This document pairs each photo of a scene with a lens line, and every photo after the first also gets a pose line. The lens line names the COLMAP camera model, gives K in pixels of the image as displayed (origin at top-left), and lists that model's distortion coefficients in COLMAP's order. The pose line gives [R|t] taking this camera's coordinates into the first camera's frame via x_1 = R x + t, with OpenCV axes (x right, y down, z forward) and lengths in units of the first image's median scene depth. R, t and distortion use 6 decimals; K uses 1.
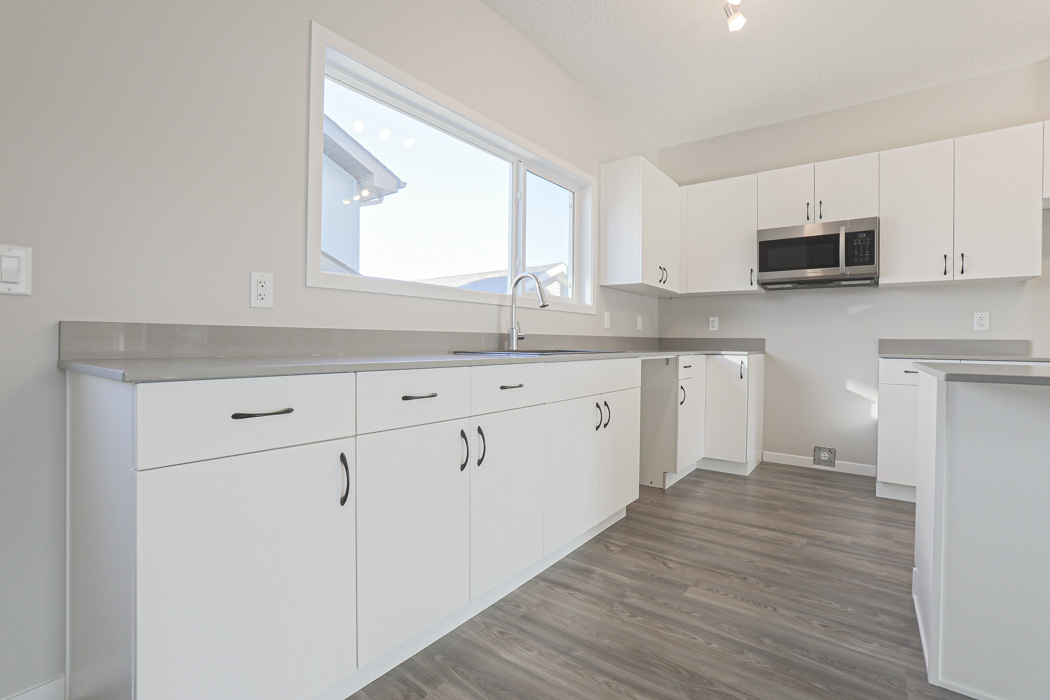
lens RADIAL K [[479.6, 0, 521.6], [0, 479.6, 341.4], [0, 0, 1]] dist [-0.055911, 0.019932]
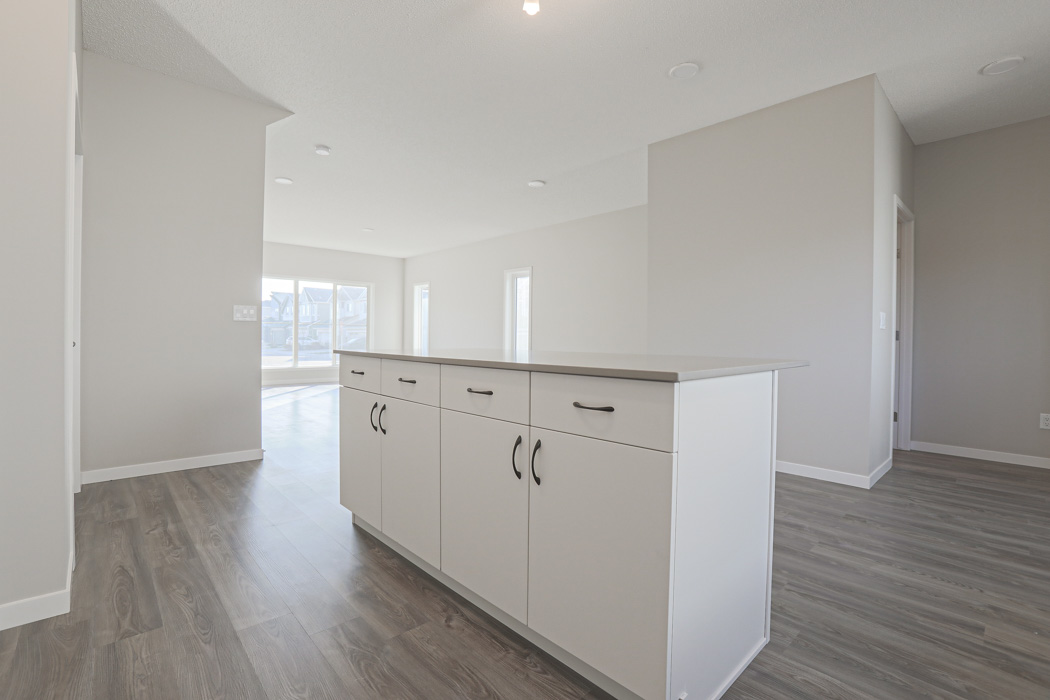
lens RADIAL K [[479.6, 0, 526.1], [0, 479.6, 335.9], [0, 0, 1]] dist [-0.055911, 0.019932]
pose [[-0.984670, -0.020822, 0.173180, 0.659152], [-0.021163, 0.999776, -0.000121, 0.004651], [-0.173138, -0.003784, -0.984890, 1.138836]]
